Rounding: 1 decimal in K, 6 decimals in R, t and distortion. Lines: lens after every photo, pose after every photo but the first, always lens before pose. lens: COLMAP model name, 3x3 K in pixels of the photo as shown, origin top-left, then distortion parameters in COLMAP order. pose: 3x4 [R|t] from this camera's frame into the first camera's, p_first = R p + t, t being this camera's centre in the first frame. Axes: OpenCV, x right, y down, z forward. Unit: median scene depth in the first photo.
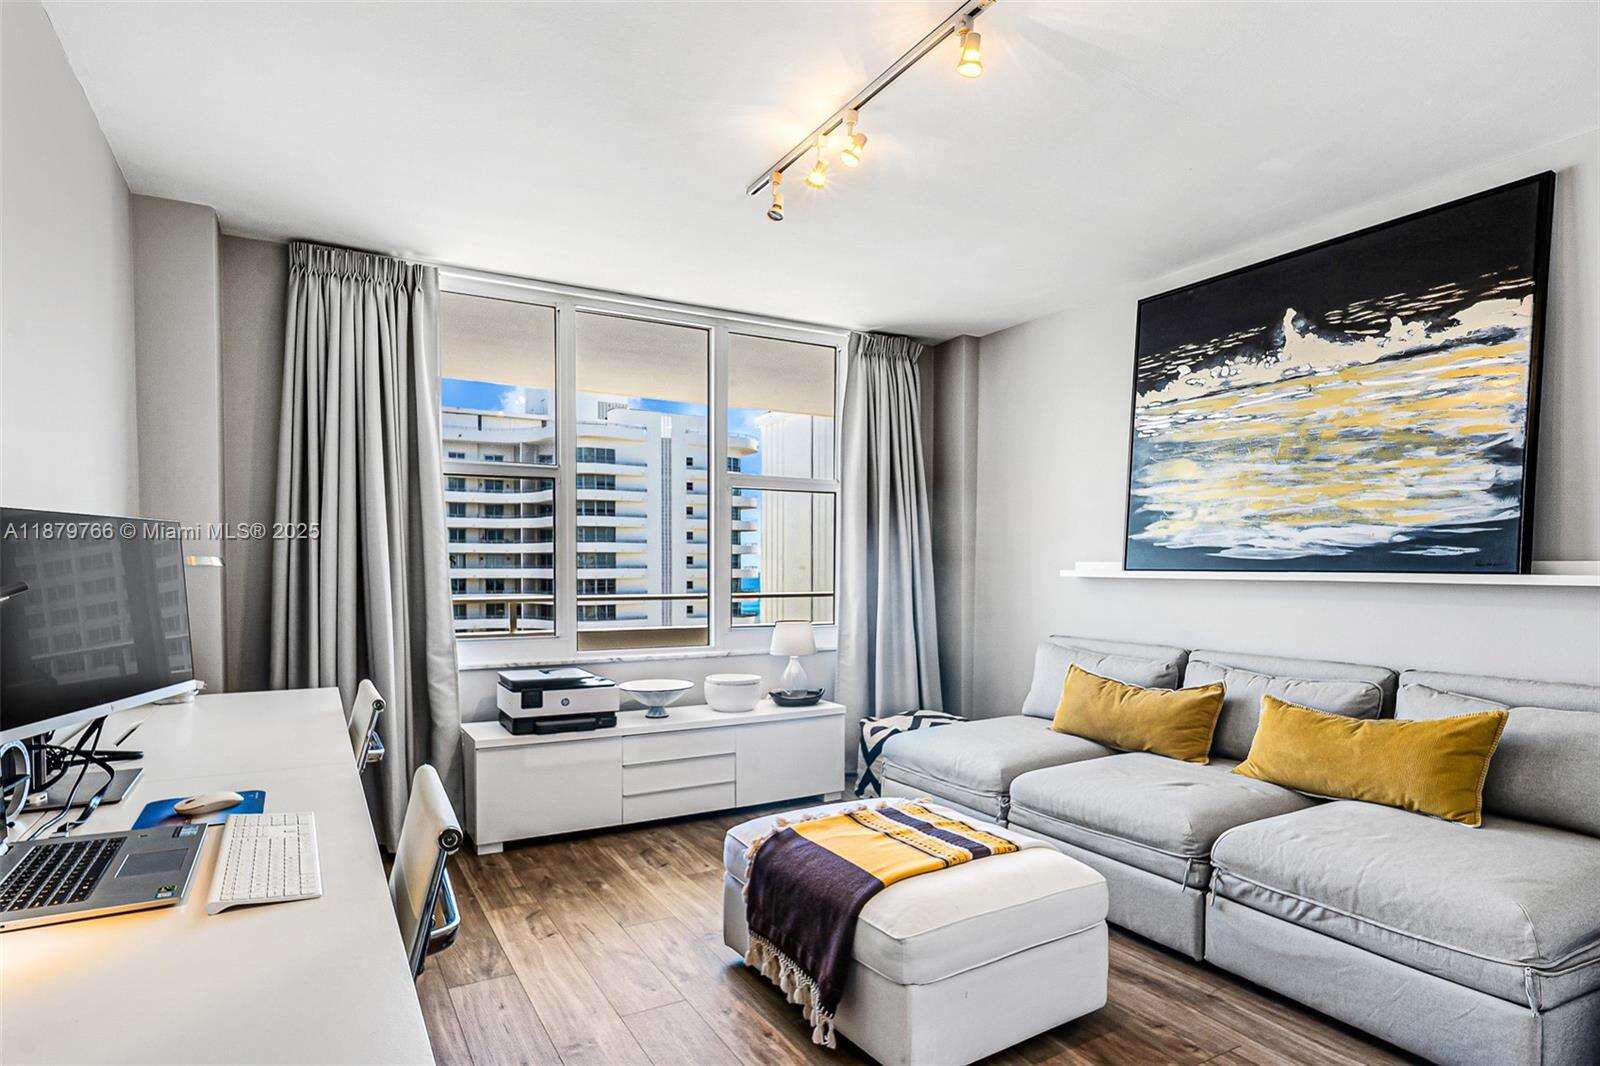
lens RADIAL K [[866.5, 0, 784.3], [0, 866.5, 601.1], [0, 0, 1]] dist [-0.002392, 0.001093]
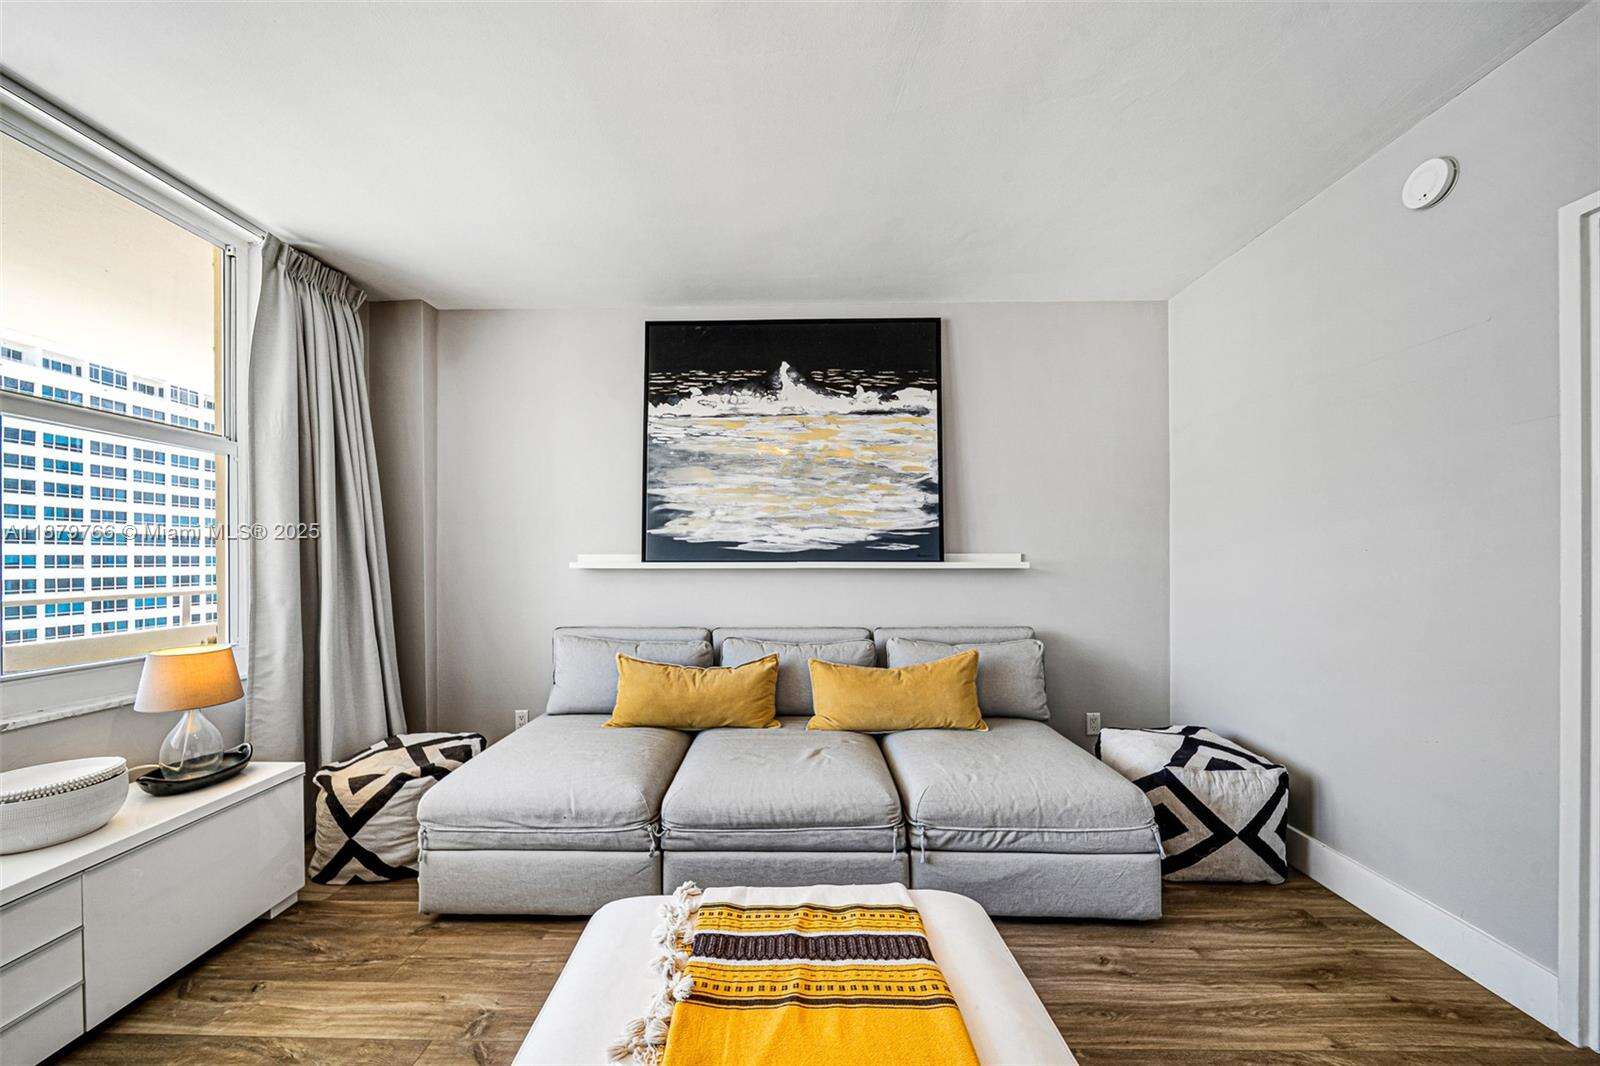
lens RADIAL K [[567.8, 0, 790.1], [0, 567.8, 564.2], [0, 0, 1]] dist [-0.001645, -0.000603]
pose [[0.505592, -0.010252, 0.862712, -0.161068], [0.039118, 0.999173, -0.011052, -0.021116], [-0.861885, 0.039336, 0.505575, 0.576985]]
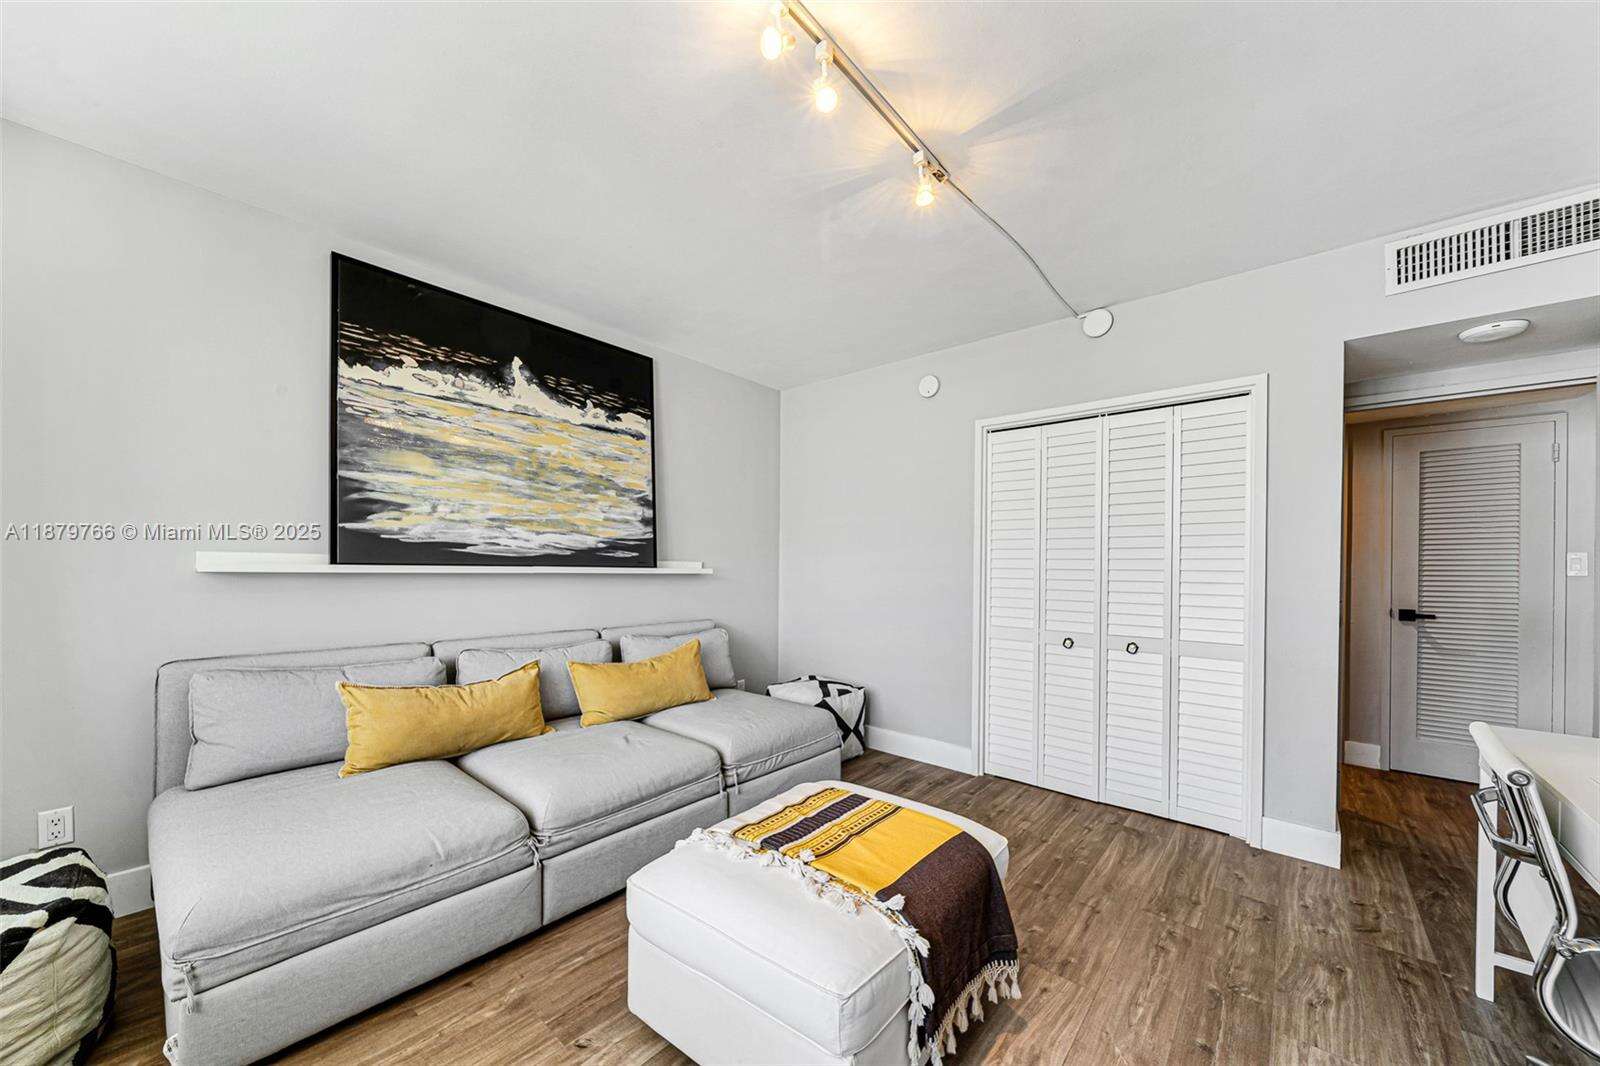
lens RADIAL K [[577.1, 0, 790.6], [0, 577.1, 569.5], [0, 0, 1]] dist [-0.001753, -0.000277]
pose [[-0.336777, -0.008641, 0.941545, -0.346114], [0.025837, 0.999497, 0.018414, -0.035163], [-0.941230, 0.030528, -0.336384, 0.930018]]
